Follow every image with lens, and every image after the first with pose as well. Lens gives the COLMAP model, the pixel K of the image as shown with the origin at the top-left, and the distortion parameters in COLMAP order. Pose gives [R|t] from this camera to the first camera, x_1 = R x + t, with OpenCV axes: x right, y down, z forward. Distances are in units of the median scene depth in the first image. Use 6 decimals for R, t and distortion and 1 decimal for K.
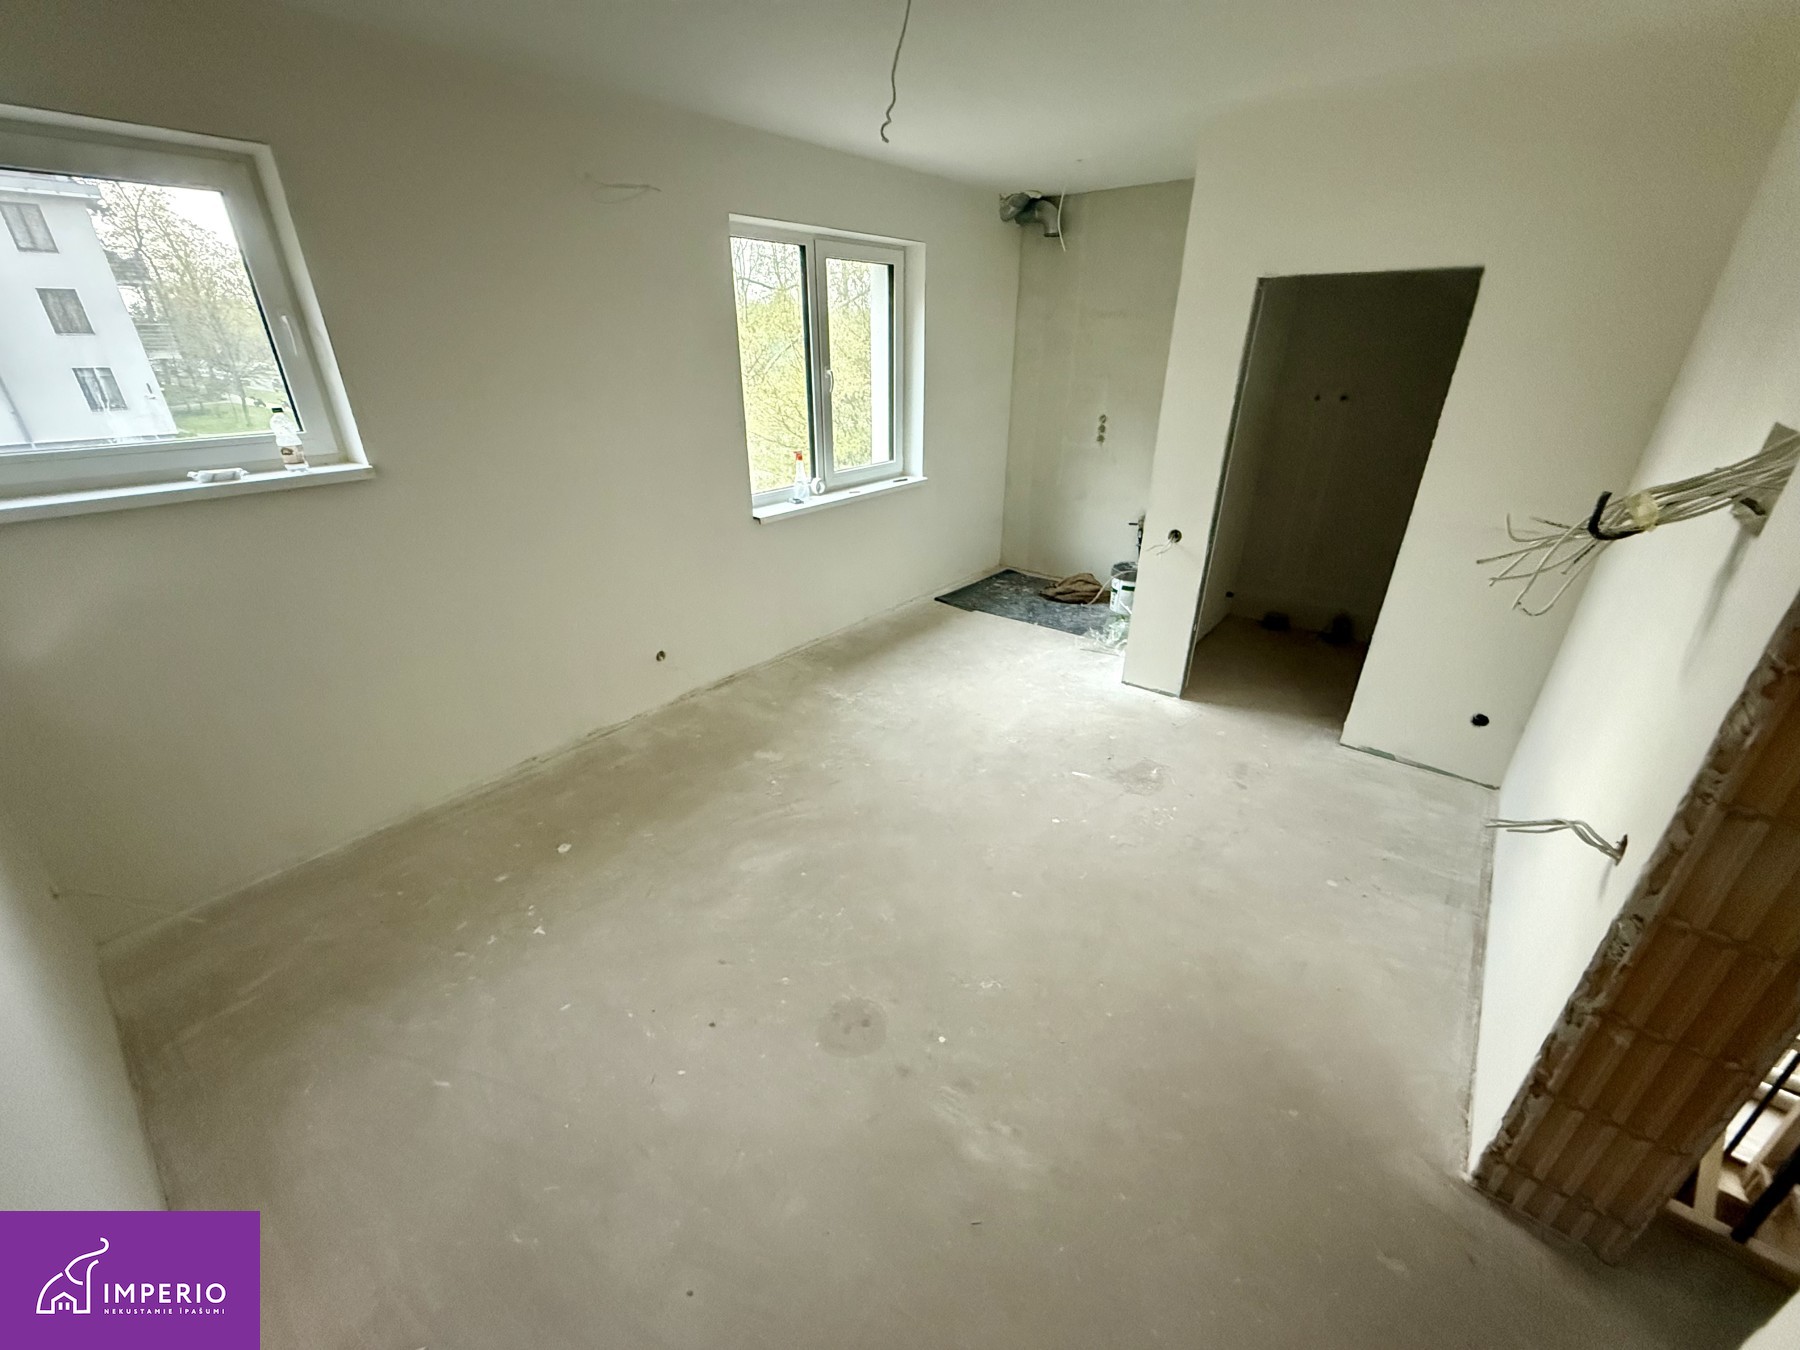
lens RADIAL K [[721.8, 0, 899.2], [0, 721.8, 676.7], [0, 0, 1]] dist [0.000241, -0.000063]
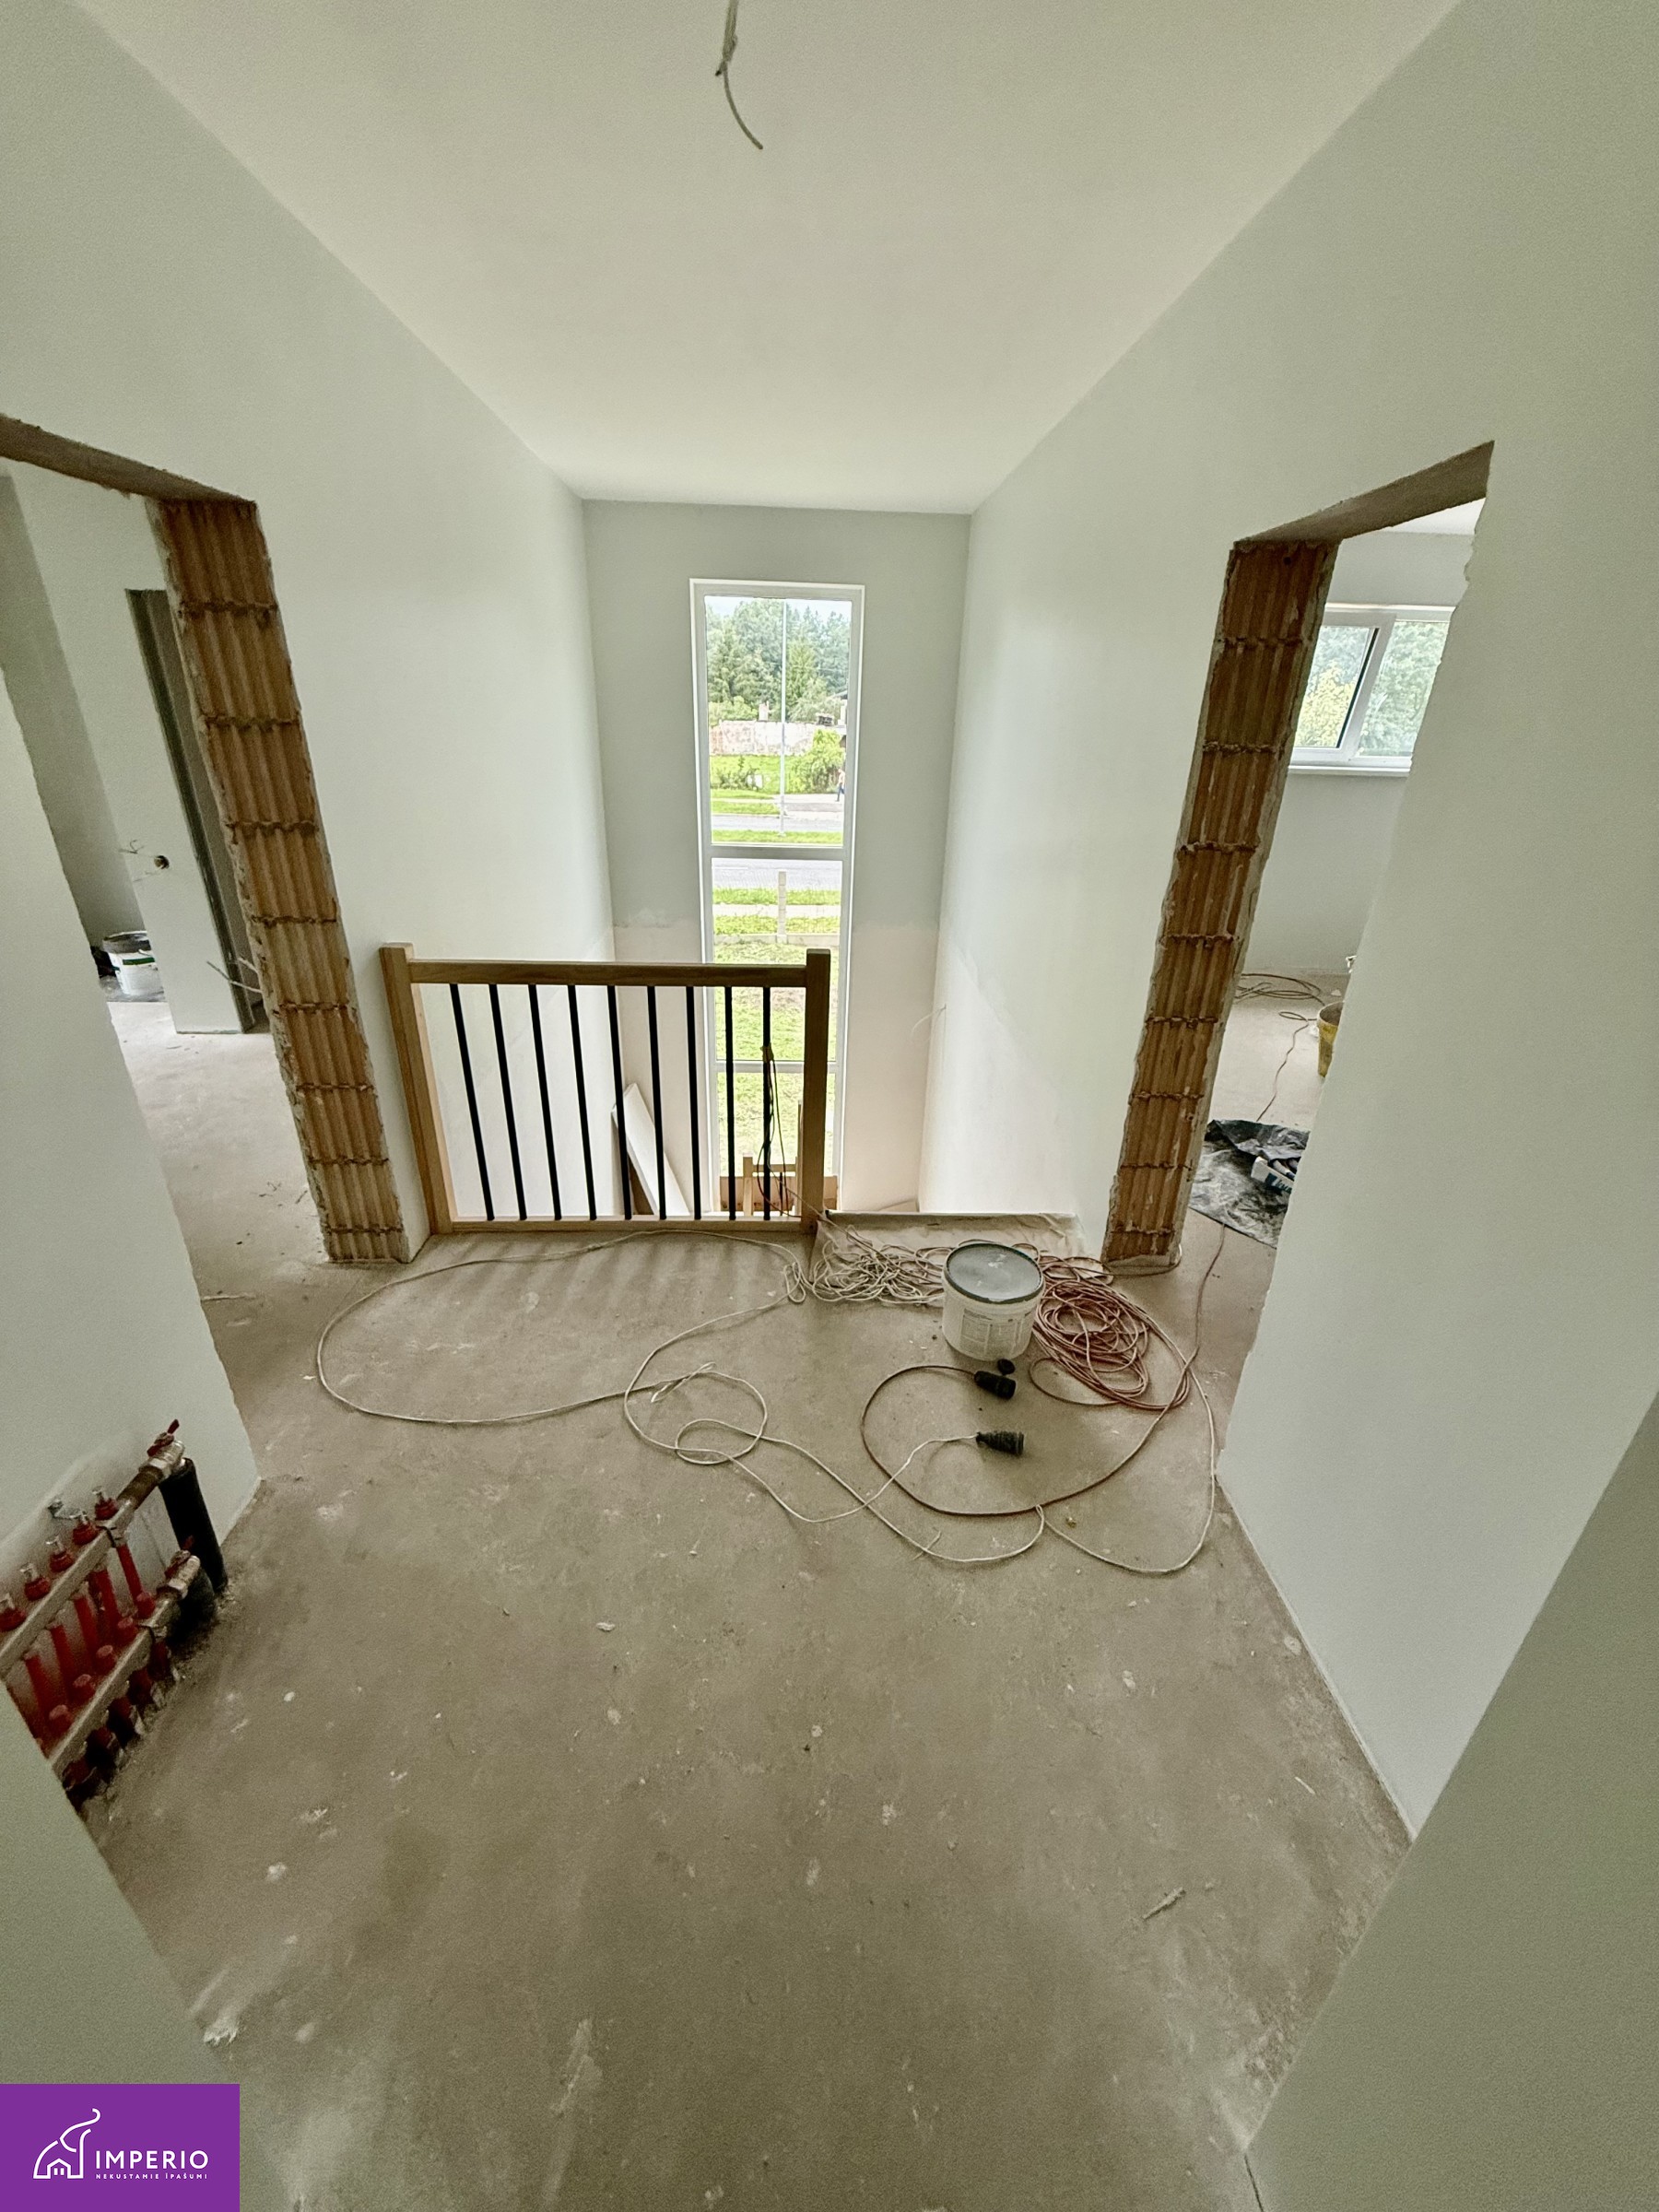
lens RADIAL K [[887.0, 0, 824.9], [0, 887.0, 1106.1], [0, 0, 1]] dist [0.000241, -0.000063]
pose [[0.755248, -0.257160, 0.602884, 0.588753], [0.259084, 0.962037, 0.085794, 0.547782], [-0.602059, 0.091402, 0.793202, -0.969538]]
